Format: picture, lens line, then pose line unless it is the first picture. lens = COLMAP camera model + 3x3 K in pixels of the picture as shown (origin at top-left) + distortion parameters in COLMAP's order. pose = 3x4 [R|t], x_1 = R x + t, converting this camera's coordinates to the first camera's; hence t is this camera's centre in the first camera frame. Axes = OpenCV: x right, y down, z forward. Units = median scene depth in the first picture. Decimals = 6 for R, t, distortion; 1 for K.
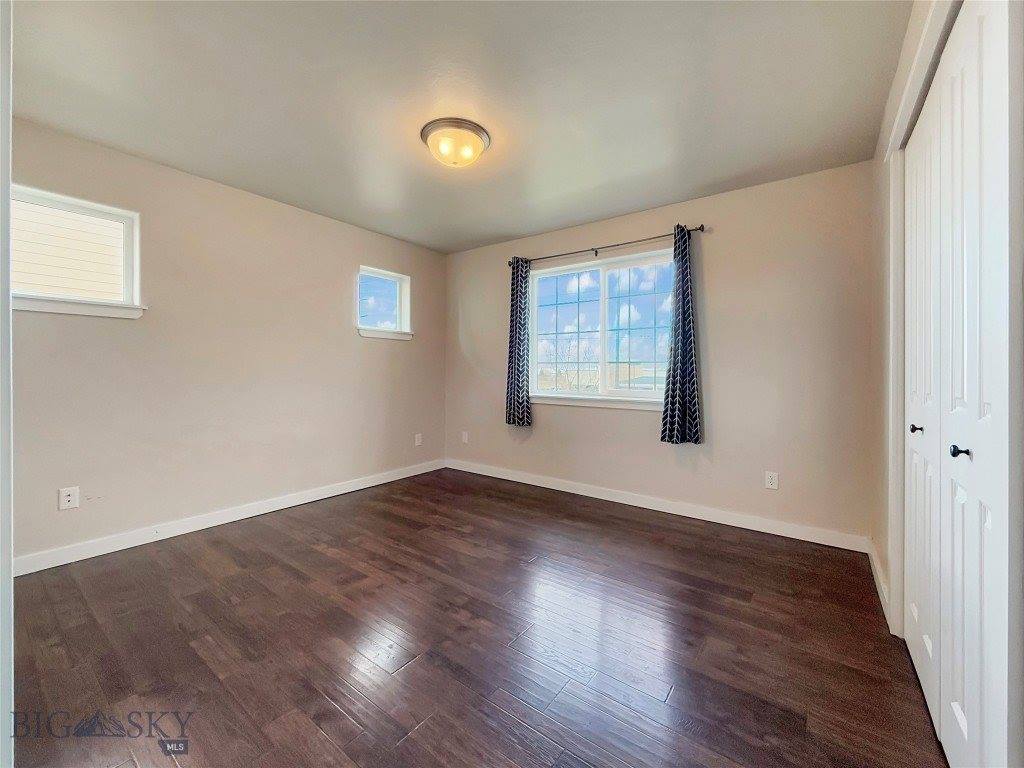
lens RADIAL K [[417.5, 0, 509.6], [0, 417.5, 377.9], [0, 0, 1]] dist [-0.000597, -0.000574]
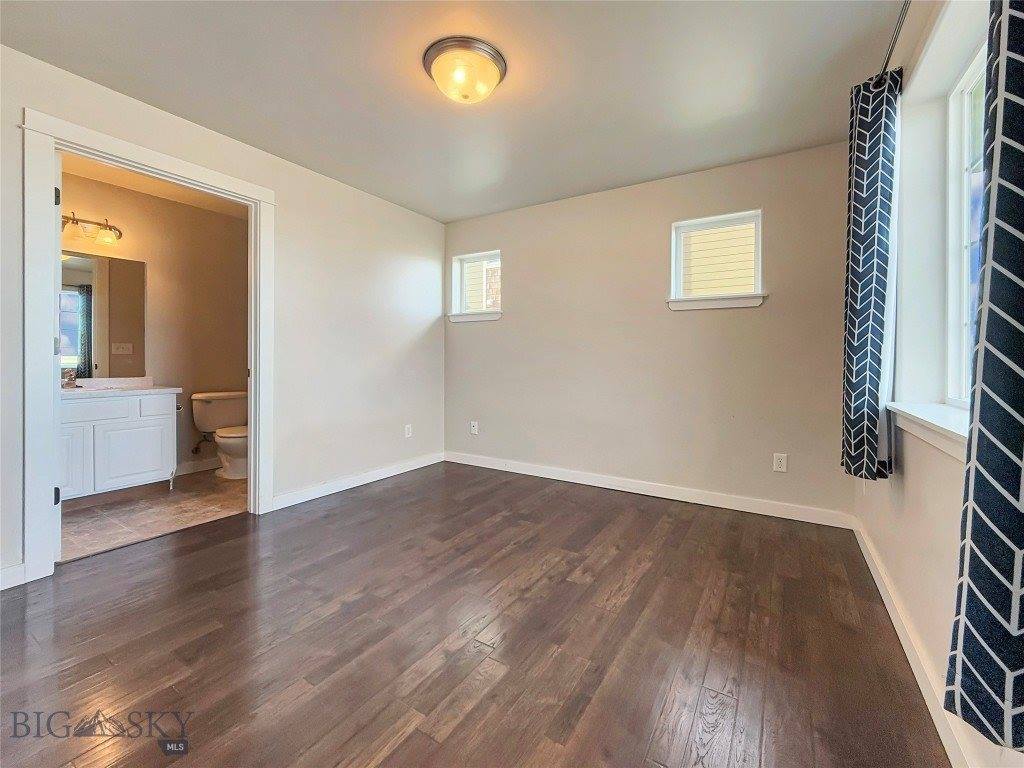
lens RADIAL K [[429.0, 0, 502.2], [0, 429.0, 353.7], [0, 0, 1]] dist [0.000020, -0.000028]
pose [[0.077042, -0.005493, -0.997013, 0.596341], [-0.010557, 0.999924, -0.006325, -0.007014], [0.996972, 0.011013, 0.076979, 0.799271]]
